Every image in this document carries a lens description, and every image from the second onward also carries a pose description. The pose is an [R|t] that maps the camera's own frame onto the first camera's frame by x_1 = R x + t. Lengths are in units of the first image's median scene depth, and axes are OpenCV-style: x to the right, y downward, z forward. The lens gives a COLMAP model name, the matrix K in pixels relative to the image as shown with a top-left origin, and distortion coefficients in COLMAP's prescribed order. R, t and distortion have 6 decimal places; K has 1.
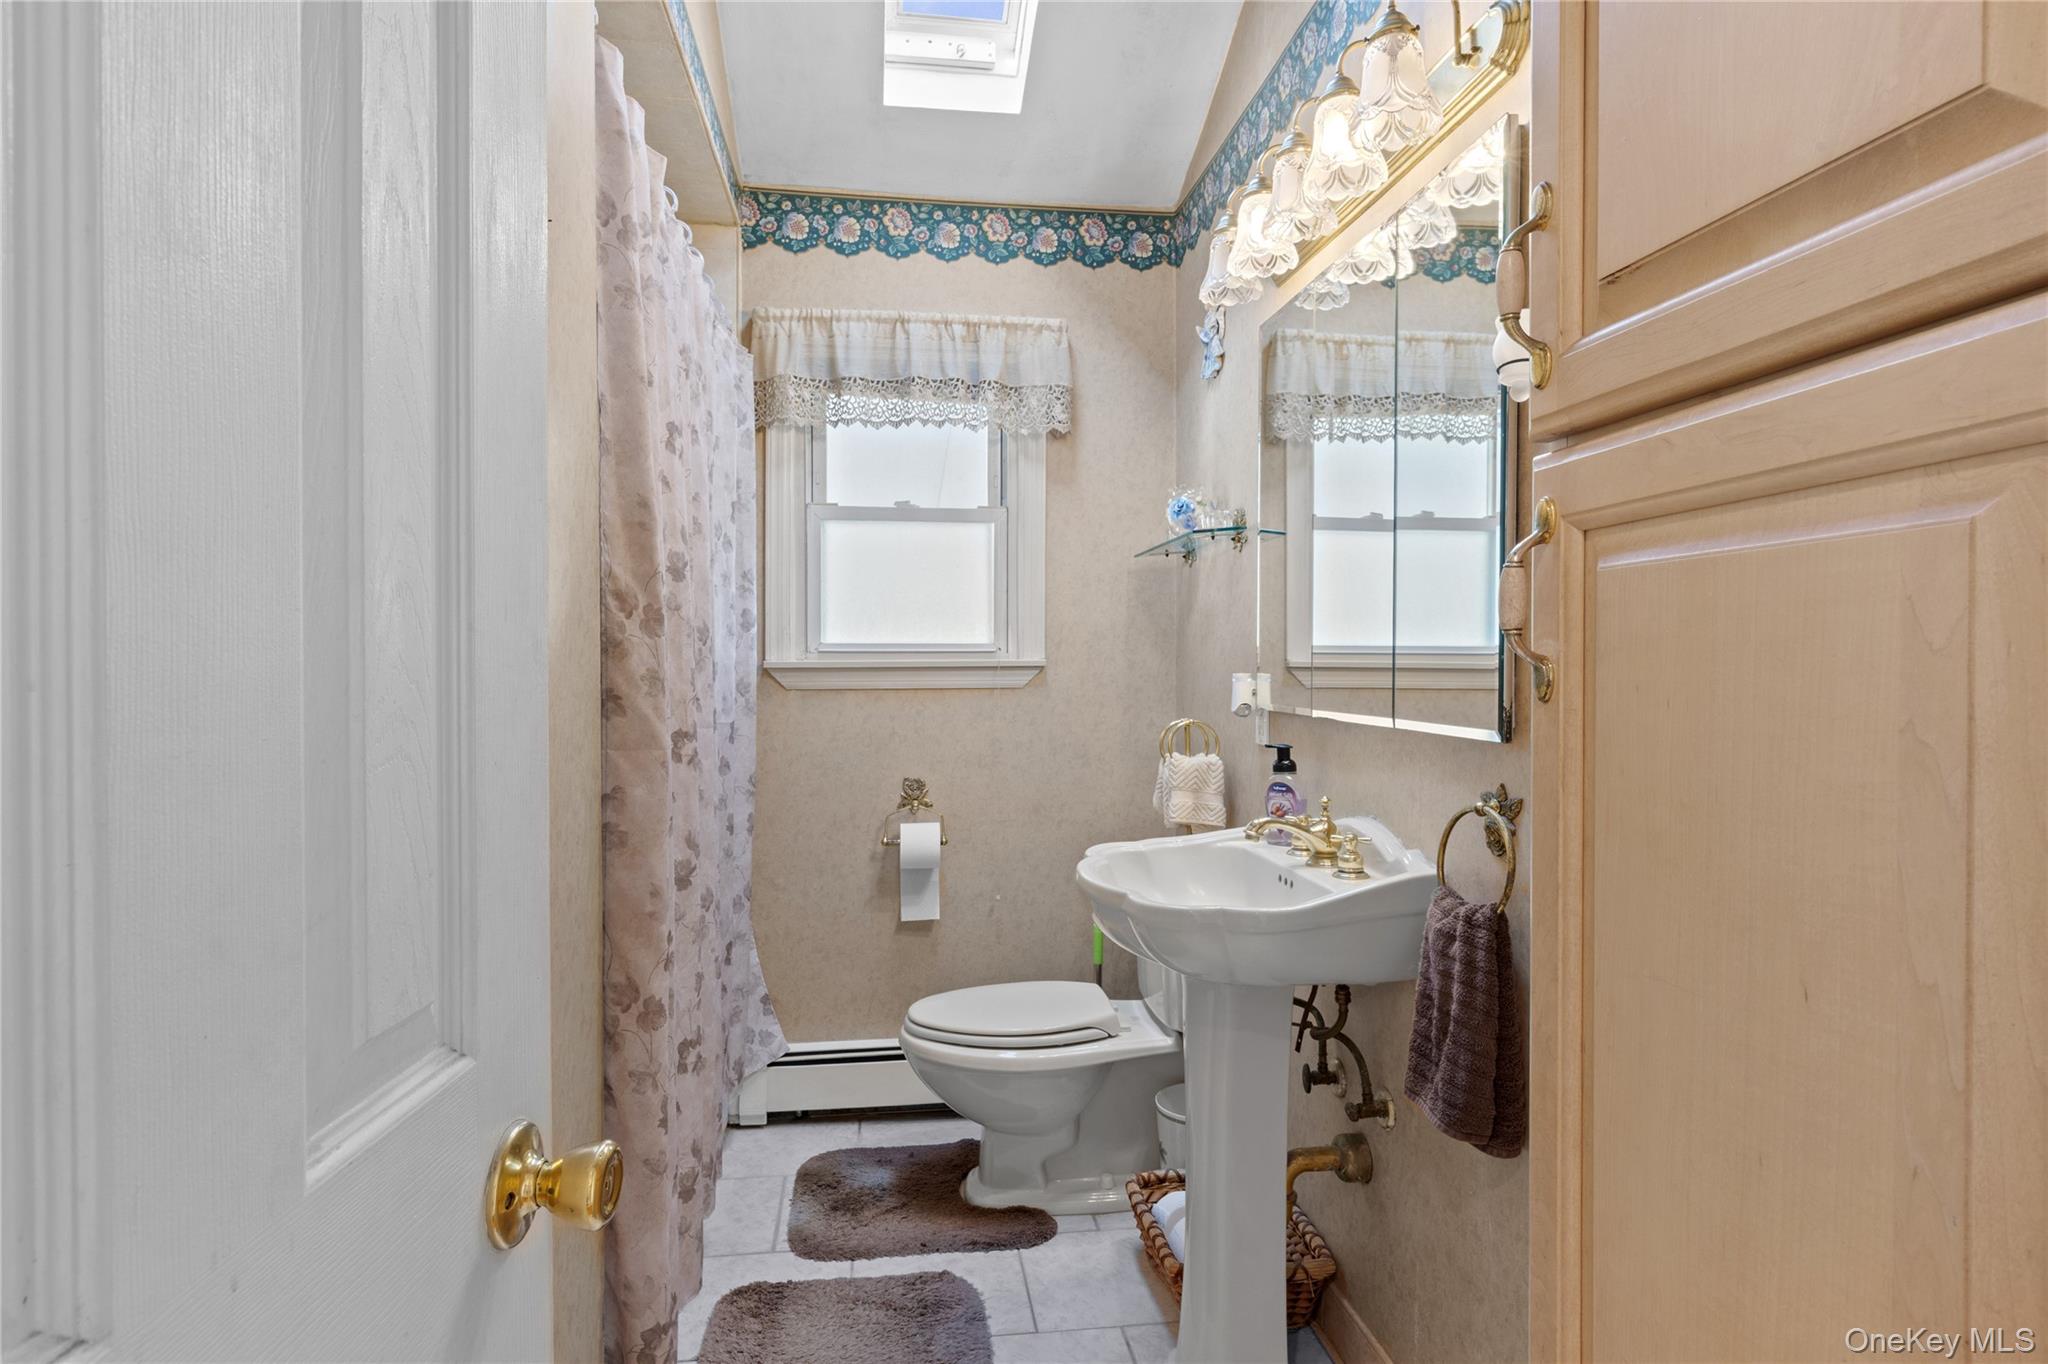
lens RADIAL K [[1176.9, 0, 1019.7], [0, 1176.9, 678.5], [0, 0, 1]] dist [-0.009069, -0.000688]
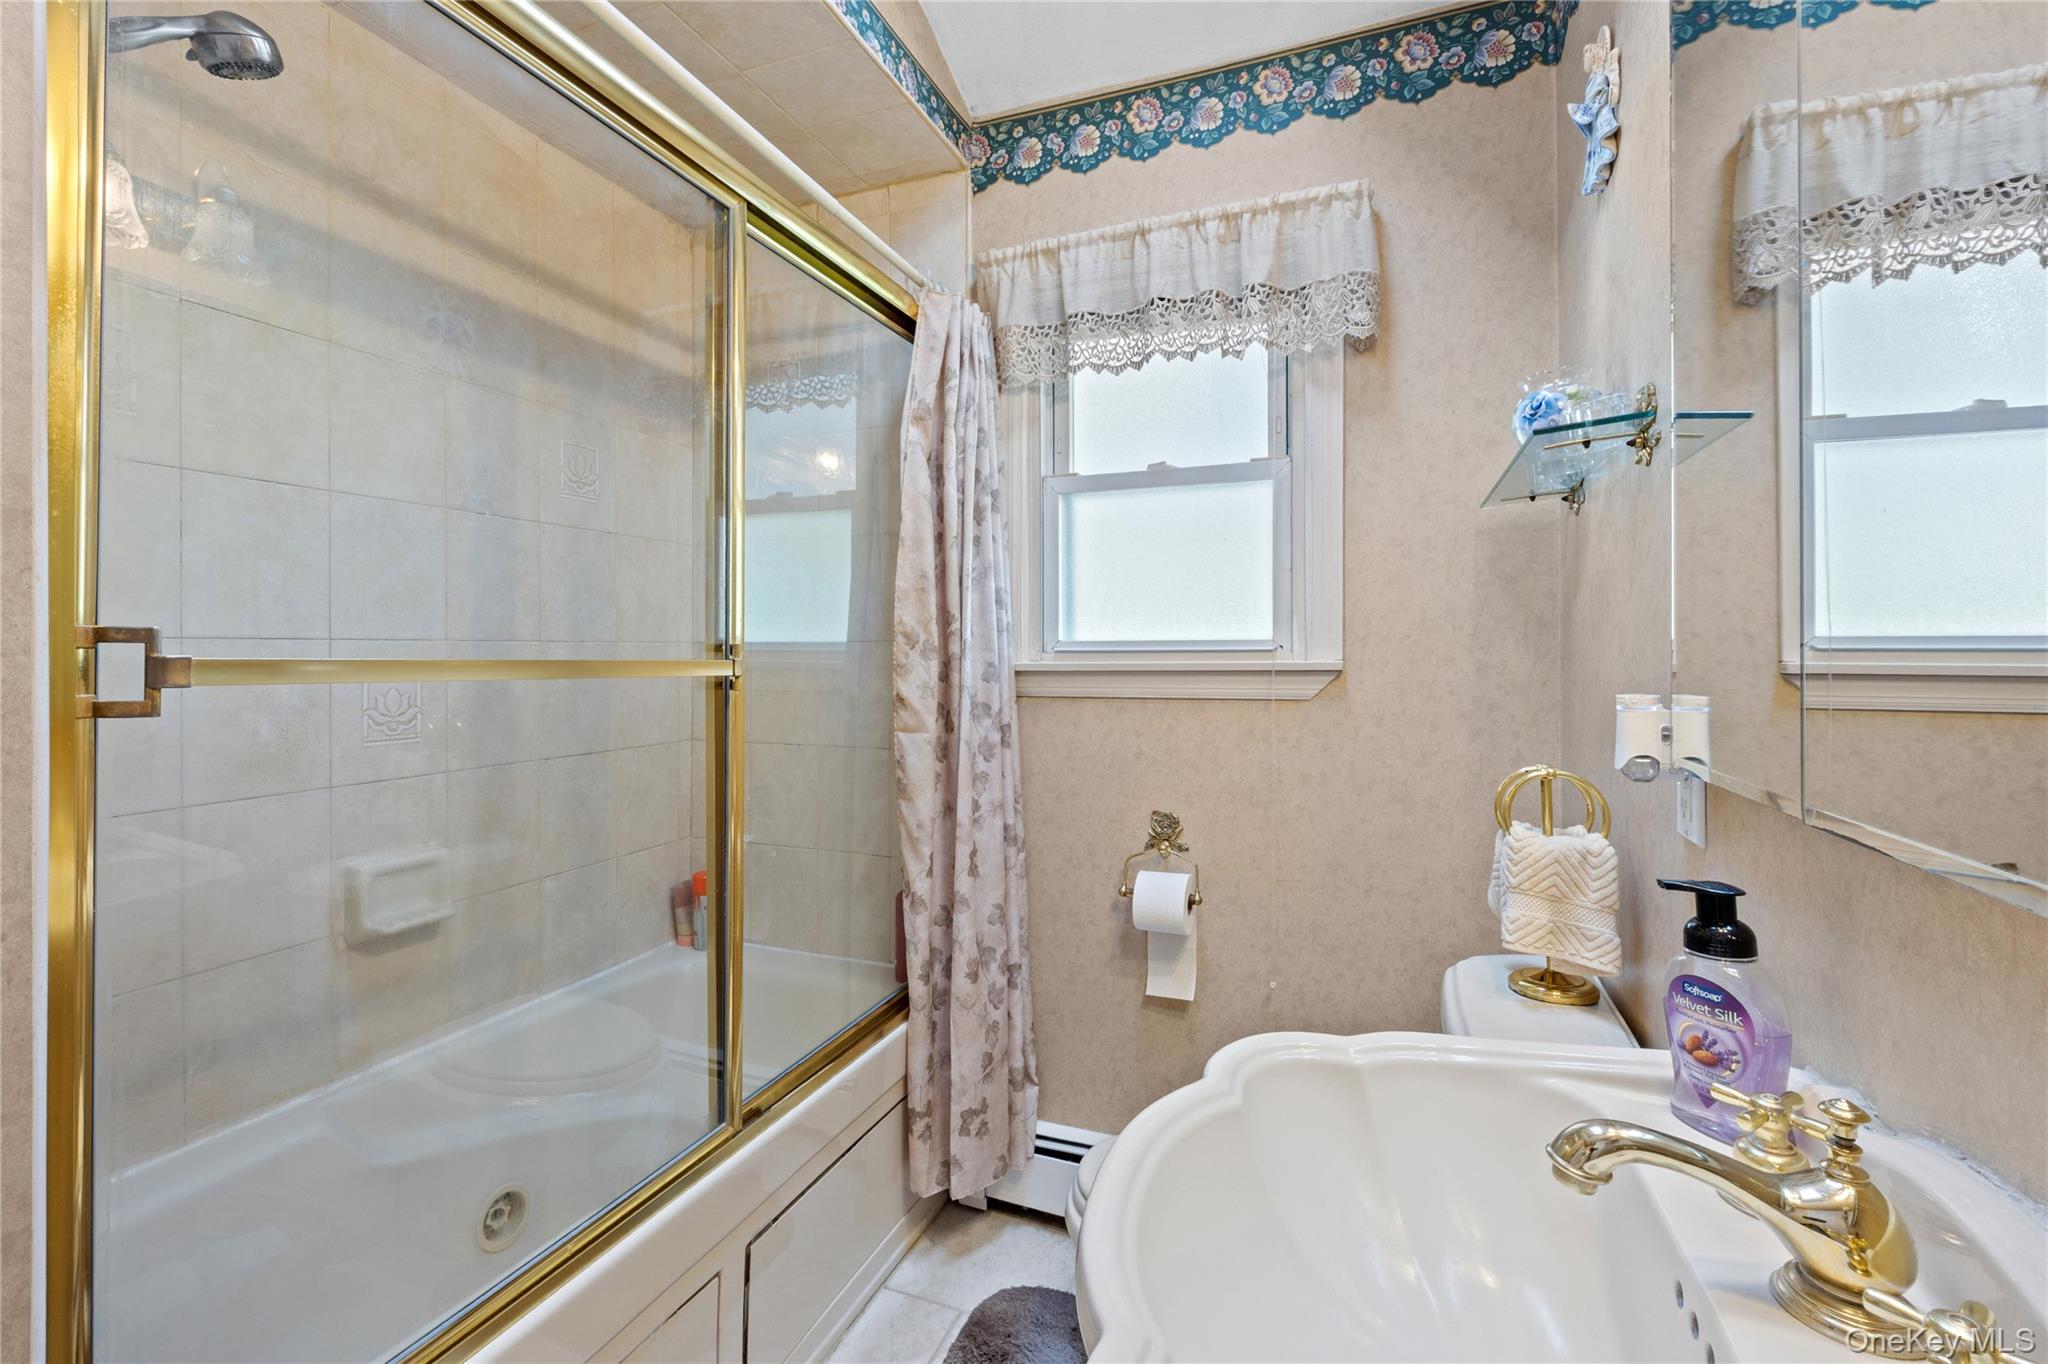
lens RADIAL K [[826.0, 0, 1079.3], [0, 826.0, 648.7], [0, 0, 1]] dist [0.000238, -0.000494]
pose [[0.868031, -0.005247, -0.496483, 0.134984], [-0.004375, 0.999825, -0.018215, -0.014039], [0.496491, 0.017983, 0.867855, 0.494169]]
